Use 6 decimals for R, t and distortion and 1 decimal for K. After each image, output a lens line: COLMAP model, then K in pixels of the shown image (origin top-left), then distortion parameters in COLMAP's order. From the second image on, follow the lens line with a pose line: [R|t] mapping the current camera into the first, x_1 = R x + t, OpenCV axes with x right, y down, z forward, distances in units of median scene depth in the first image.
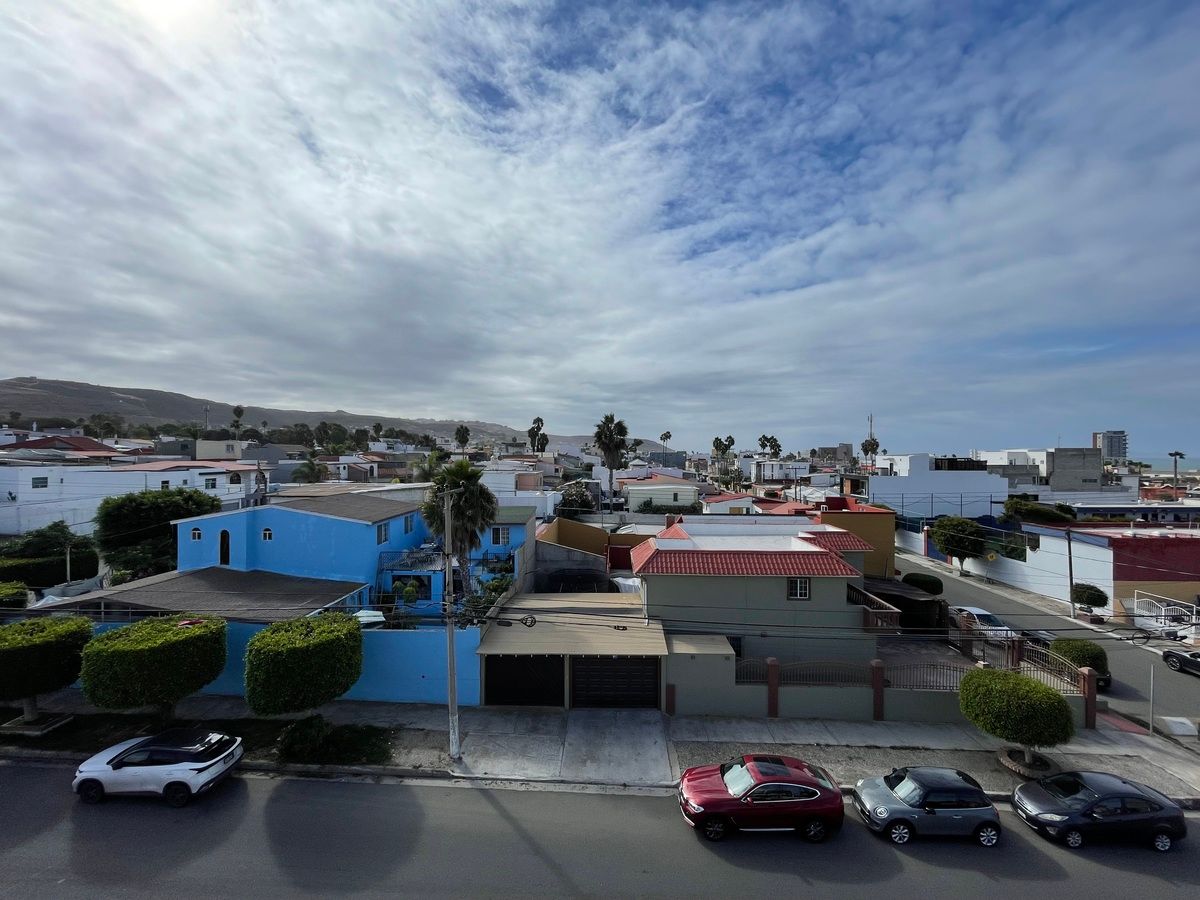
lens RADIAL K [[492.0, 0, 596.9], [0, 492.0, 460.4], [0, 0, 1]] dist [0.001875, -0.000650]
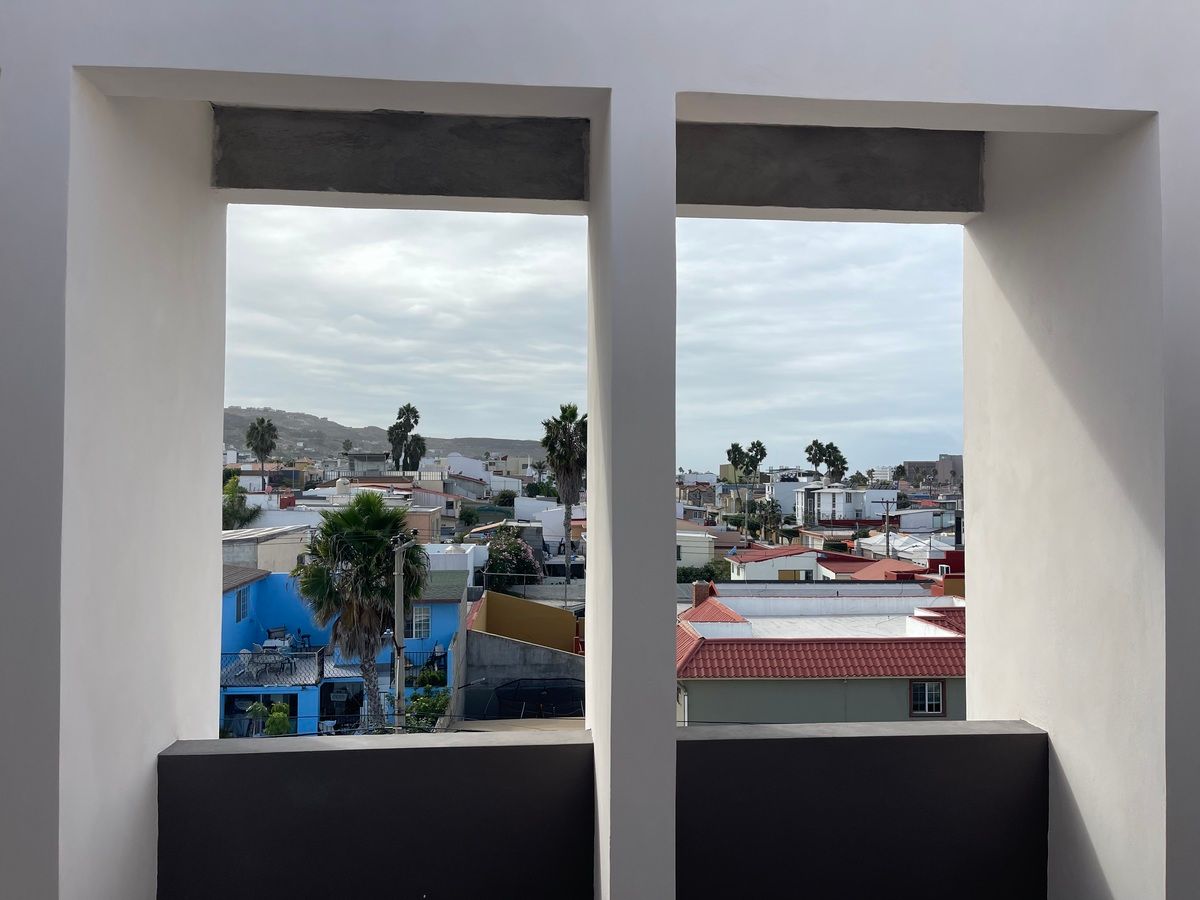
lens RADIAL K [[913.7, 0, 604.4], [0, 913.7, 467.7], [0, 0, 1]] dist [0.040069, -0.034062]
pose [[0.994396, 0.002349, 0.105690, -0.086909], [-0.000318, 0.999815, -0.019229, -0.006226], [-0.105716, 0.019088, 0.994213, -0.087280]]
